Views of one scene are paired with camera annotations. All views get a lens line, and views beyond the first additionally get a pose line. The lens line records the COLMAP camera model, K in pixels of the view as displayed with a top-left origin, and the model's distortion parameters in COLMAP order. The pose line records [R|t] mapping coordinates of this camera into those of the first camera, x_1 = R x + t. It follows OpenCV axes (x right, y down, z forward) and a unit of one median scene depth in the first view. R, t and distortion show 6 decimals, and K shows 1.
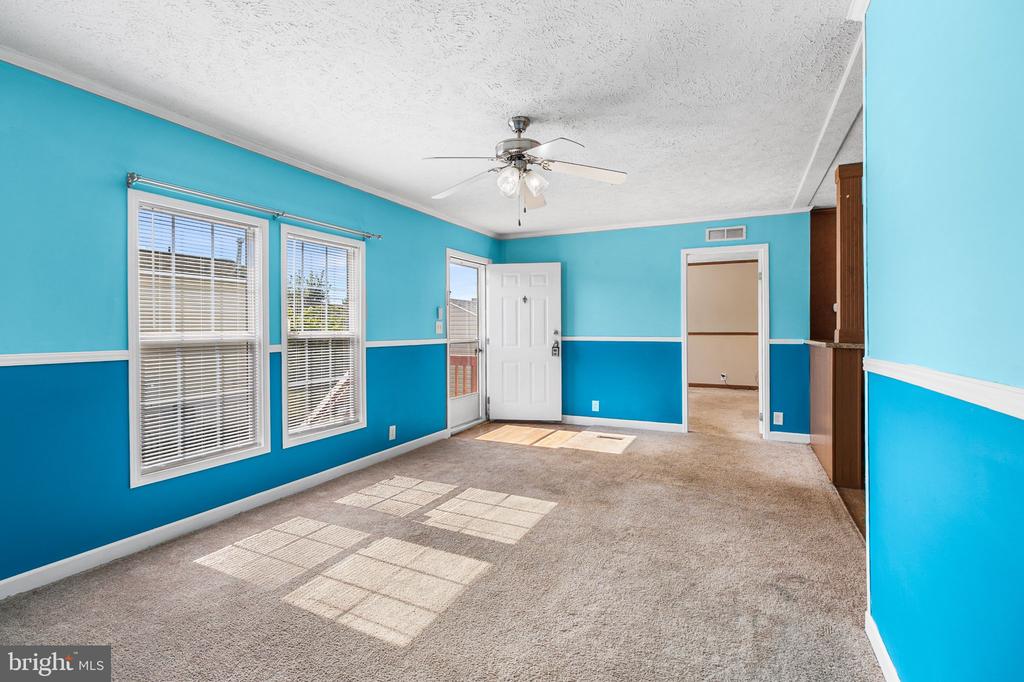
lens RADIAL K [[475.9, 0, 518.2], [0, 475.9, 327.4], [0, 0, 1]] dist [-0.000188, -0.000497]
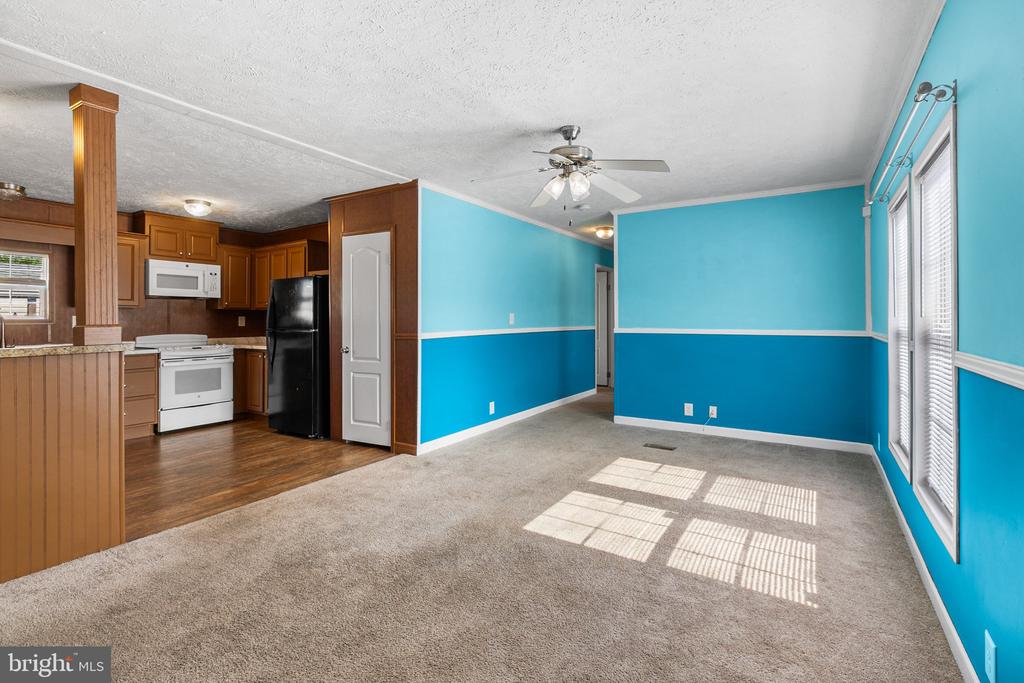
lens RADIAL K [[475.9, 0, 509.3], [0, 475.9, 314.8], [0, 0, 1]] dist [-0.000188, -0.000497]
pose [[-0.992384, 0.008254, 0.122902, 0.004029], [0.006967, 0.999916, -0.010901, 0.000300], [-0.122982, -0.009962, -0.992359, 1.801103]]
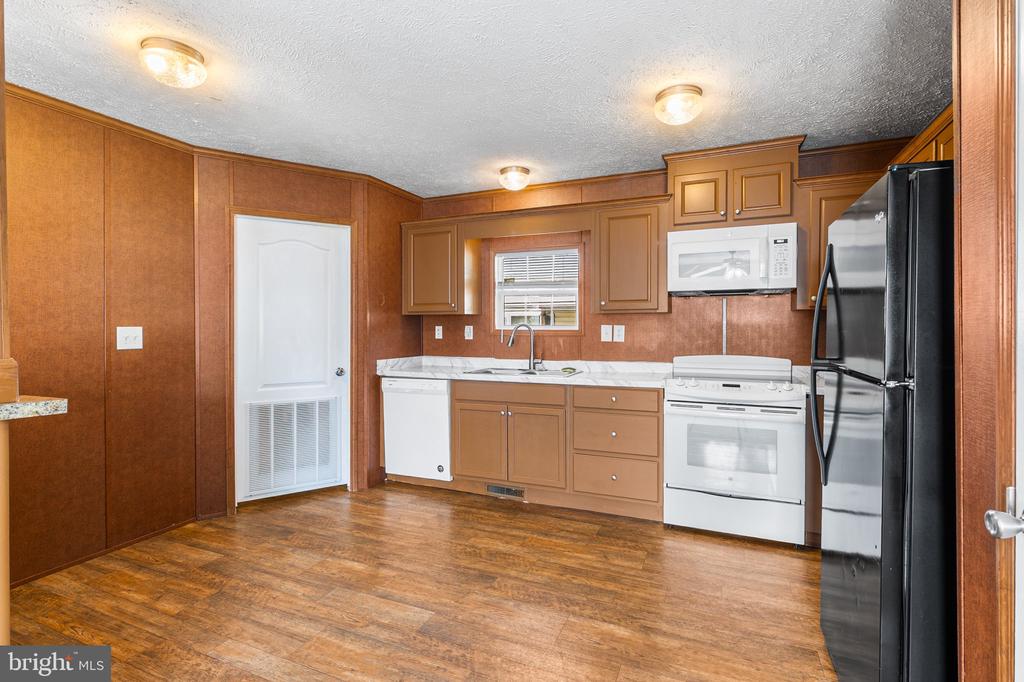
lens RADIAL K [[475.9, 0, 513.2], [0, 475.9, 333.9], [0, 0, 1]] dist [-0.000188, -0.000497]
pose [[-0.047802, -0.007620, 0.998828, 0.435914], [-0.001686, 0.999970, 0.007548, -0.009895], [-0.998855, -0.001323, -0.047814, 0.735239]]
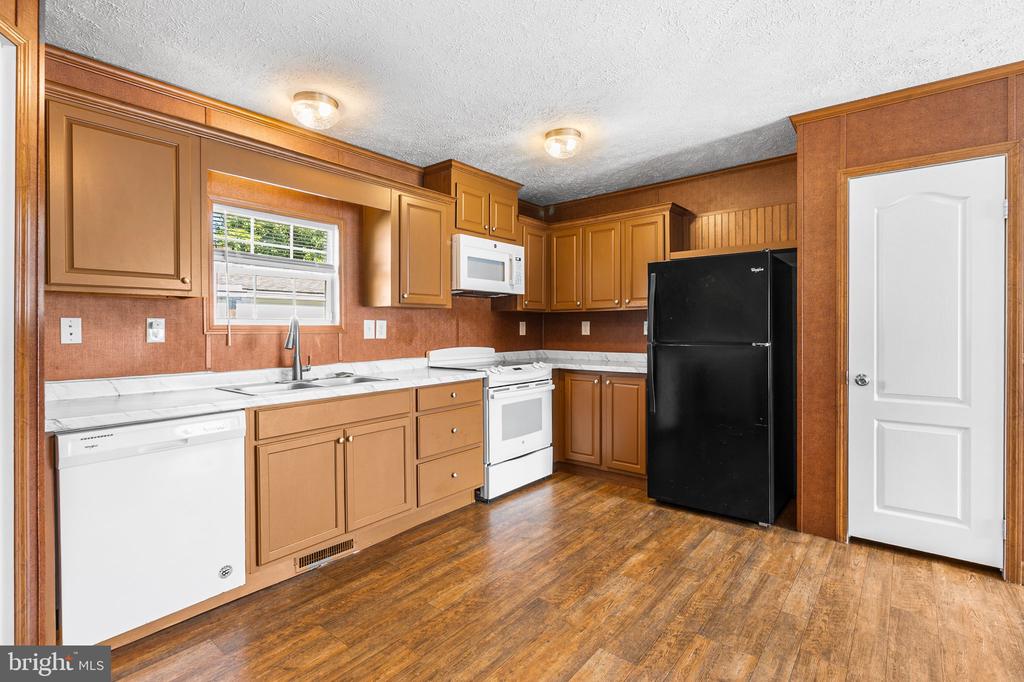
lens RADIAL K [[475.9, 0, 517.4], [0, 475.9, 328.6], [0, 0, 1]] dist [-0.000188, -0.000497]
pose [[-0.971968, 0.004951, 0.235061, 1.025712], [0.005345, 0.999985, 0.001042, -0.003636], [-0.235053, 0.002269, -0.971980, 1.359251]]
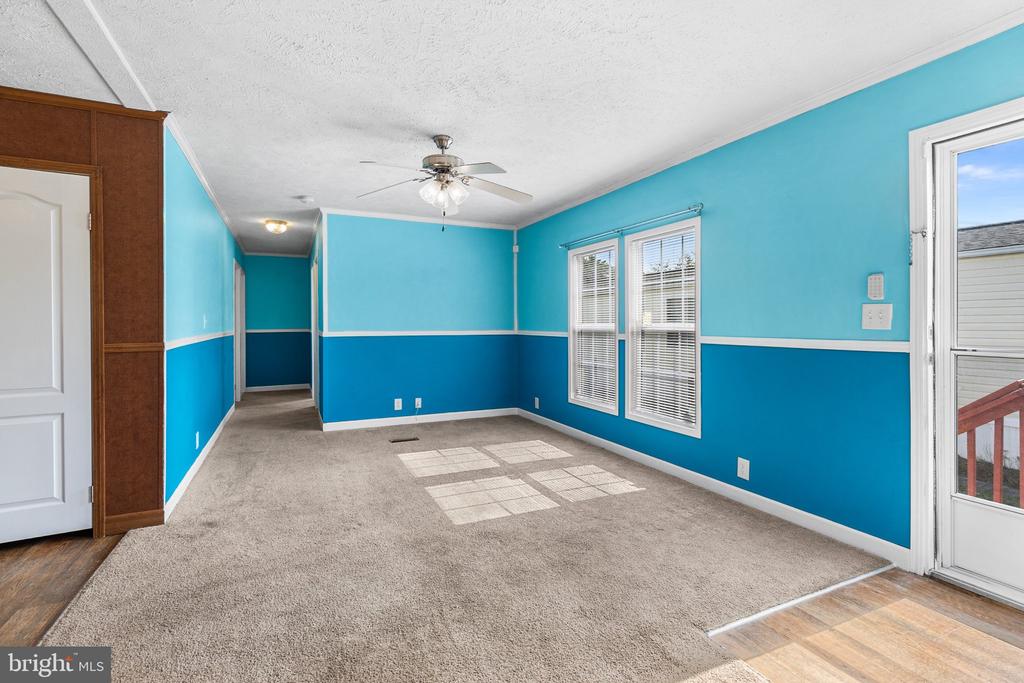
lens RADIAL K [[475.9, 0, 503.0], [0, 475.9, 324.6], [0, 0, 1]] dist [-0.000188, -0.000497]
pose [[-0.643049, 0.008148, -0.765782, 0.670055], [0.007393, 0.999963, 0.004432, 0.003828], [0.765789, -0.002811, -0.643085, 1.582676]]
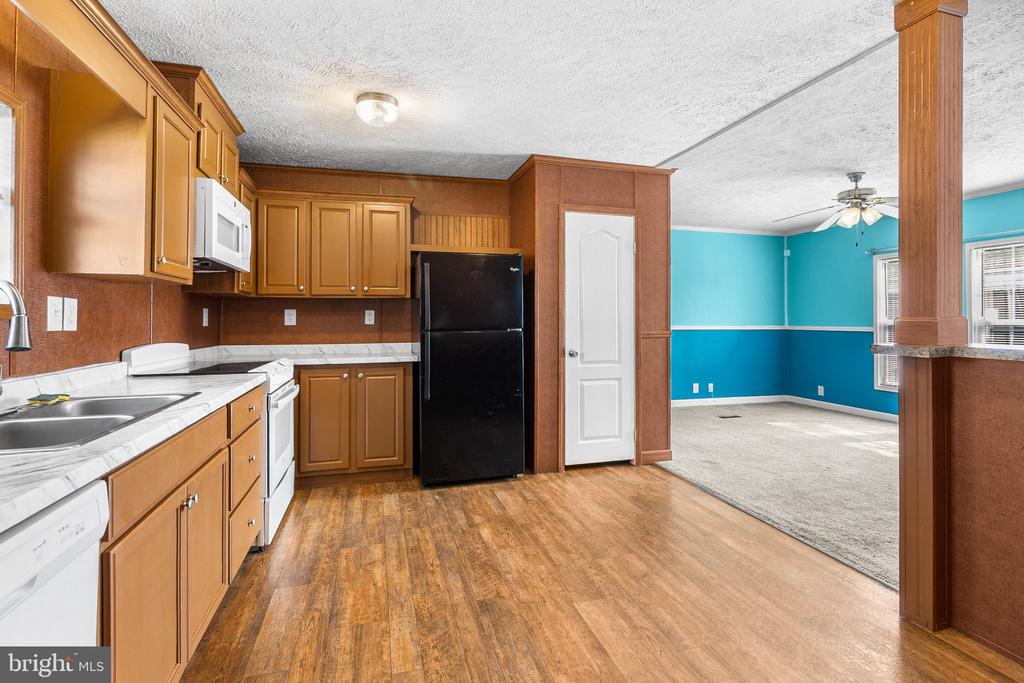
lens RADIAL K [[475.9, 0, 497.0], [0, 475.9, 314.0], [0, 0, 1]] dist [-0.000188, -0.000497]
pose [[-0.767739, -0.005815, -0.640737, 1.522023], [0.003862, 0.999899, -0.013702, 0.007160], [0.640752, -0.012994, -0.767638, 1.208969]]
